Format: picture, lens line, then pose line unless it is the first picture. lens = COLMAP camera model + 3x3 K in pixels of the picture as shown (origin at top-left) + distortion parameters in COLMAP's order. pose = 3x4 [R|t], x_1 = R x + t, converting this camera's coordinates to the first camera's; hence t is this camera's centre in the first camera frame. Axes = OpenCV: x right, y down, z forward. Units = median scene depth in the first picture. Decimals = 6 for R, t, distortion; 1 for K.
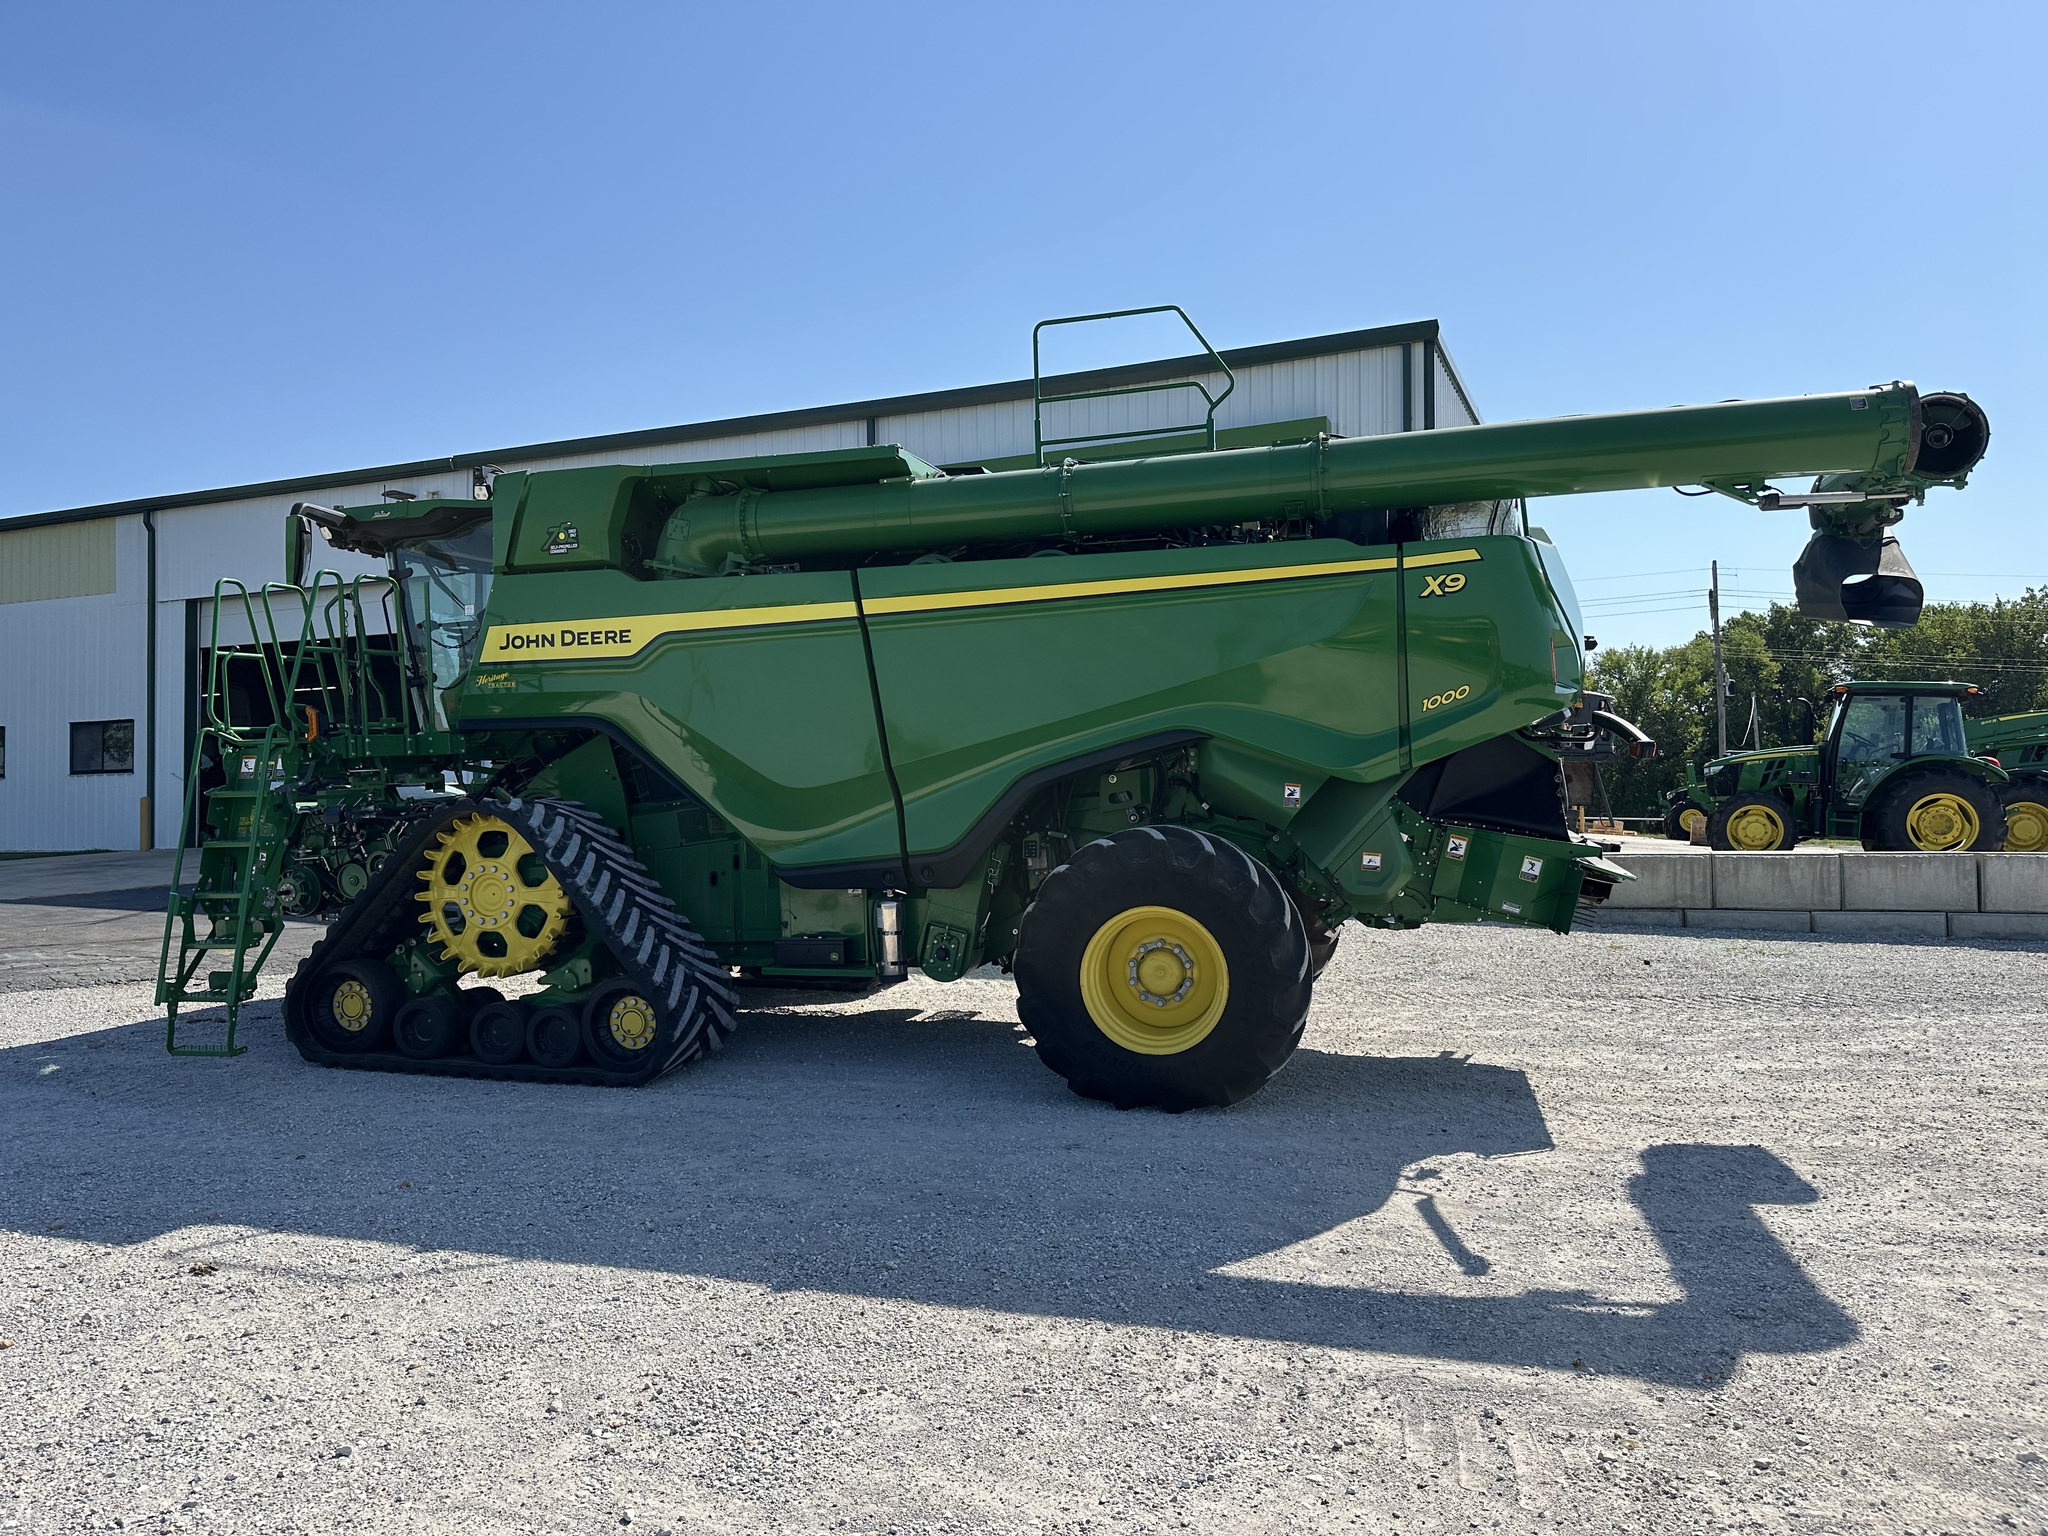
lens RADIAL K [[1436.3, 0, 1034.3], [0, 1436.3, 768.5], [0, 0, 1]] dist [0.097441, -0.162459]
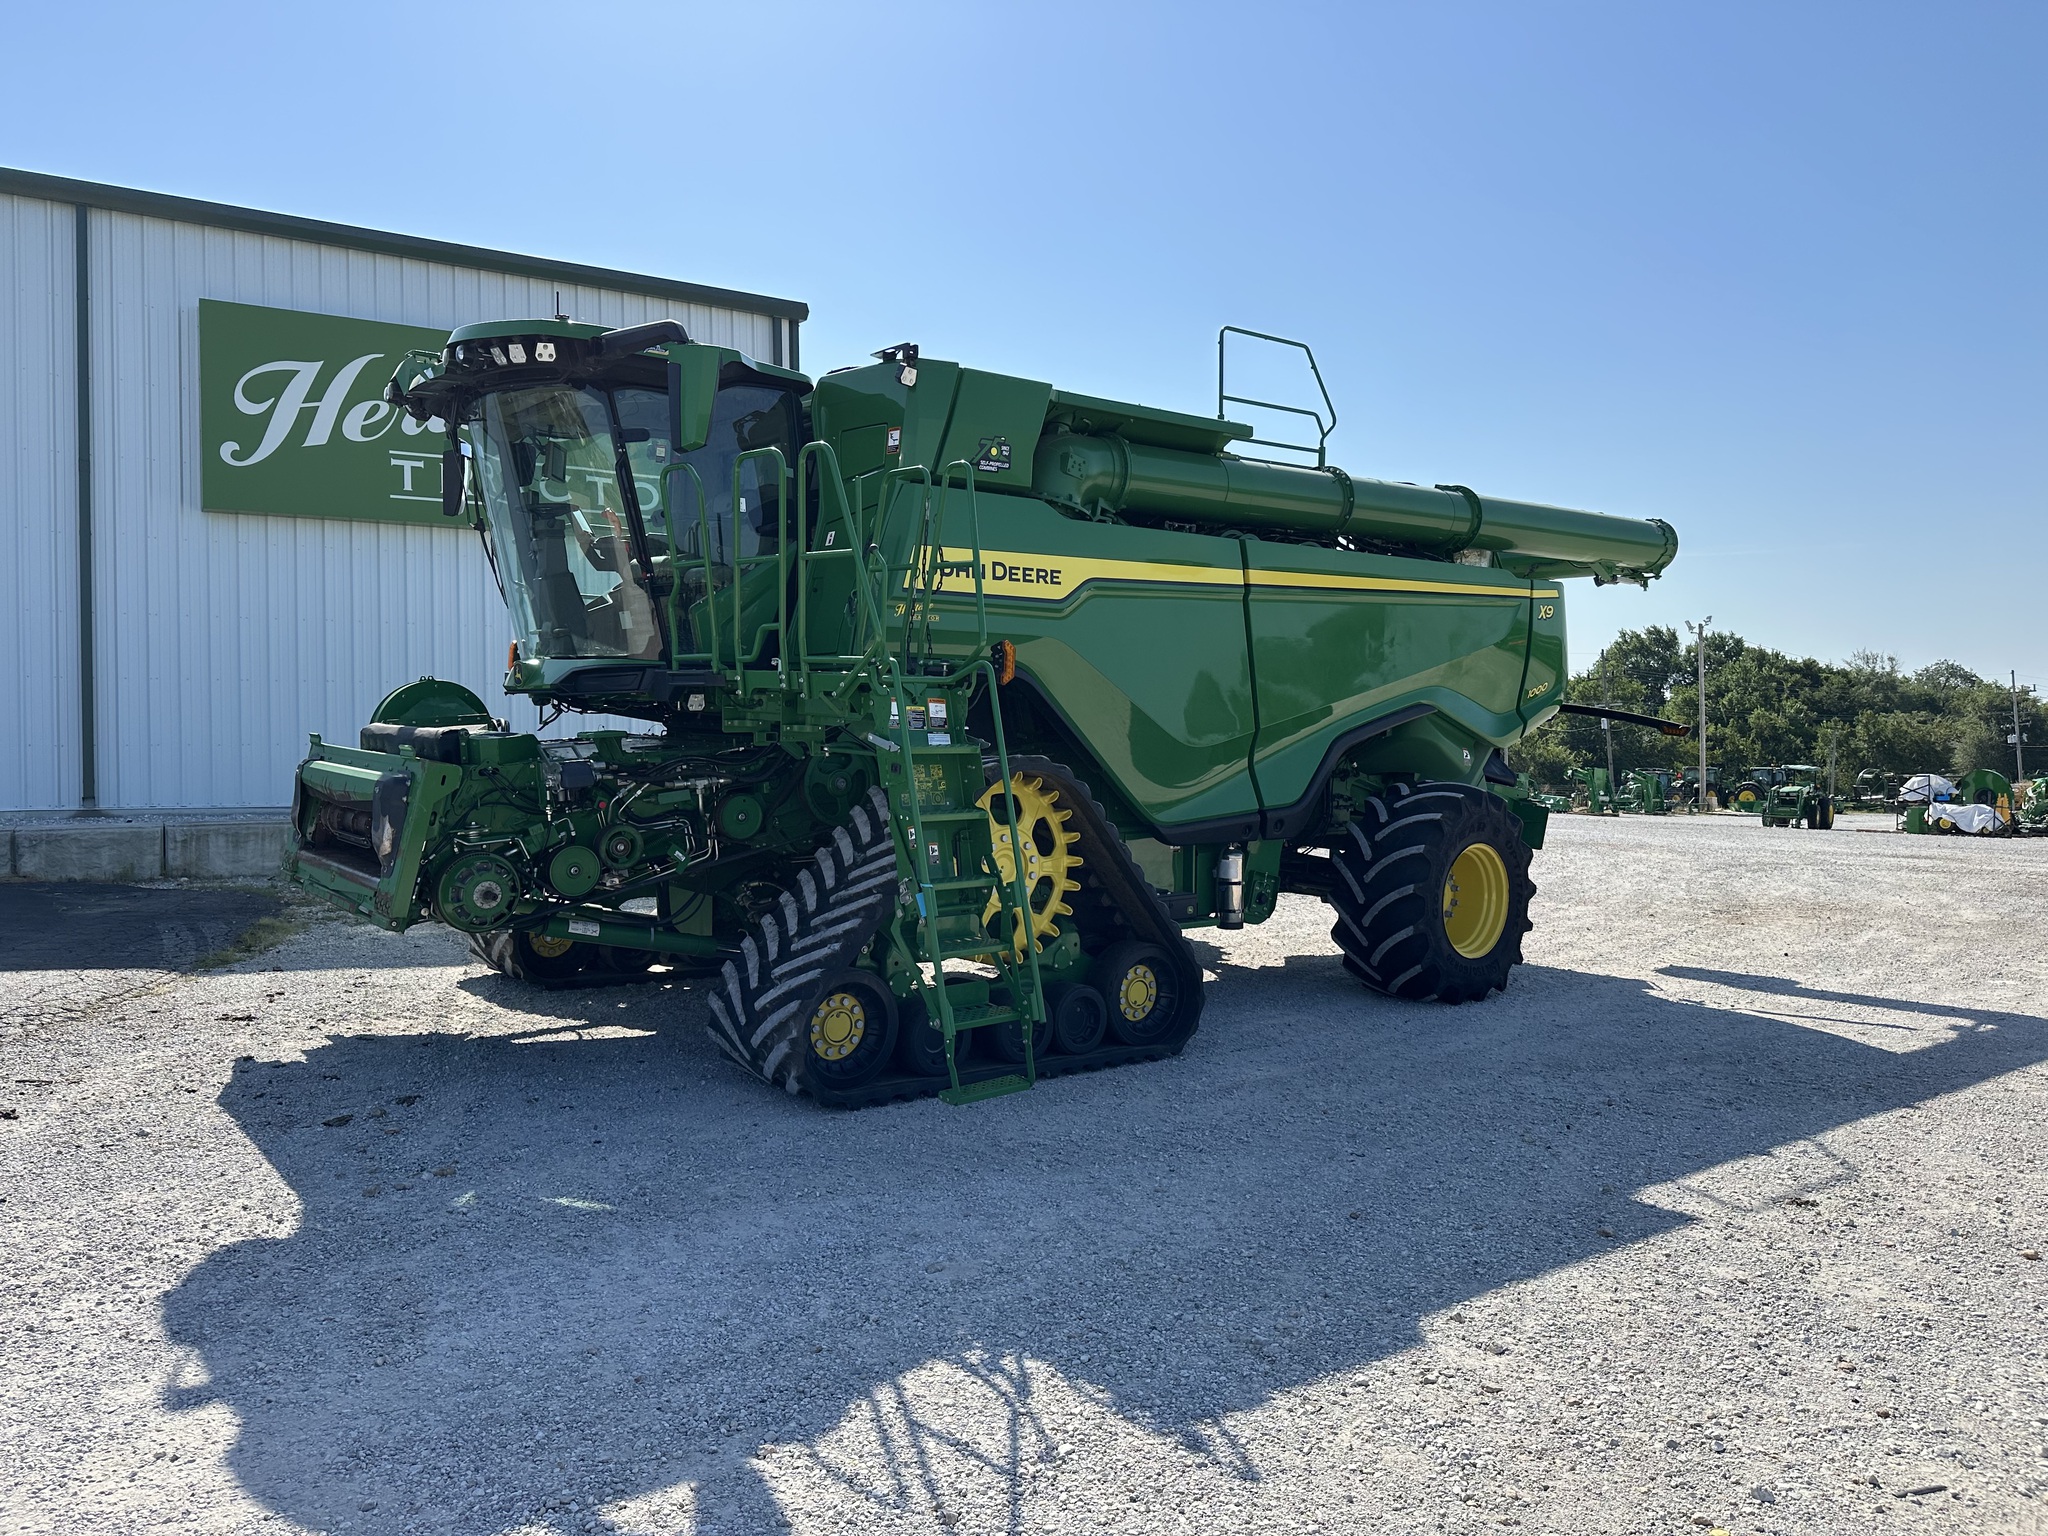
lens RADIAL K [[1440.6, 0, 1018.2], [0, 1440.6, 759.3], [0, 0, 1]] dist [0.129987, -0.218855]
pose [[0.589522, 0.002478, 0.807749, -1.066279], [-0.027452, 0.999479, 0.016969, 0.008461], [-0.807286, -0.032178, 0.589283, 0.498923]]
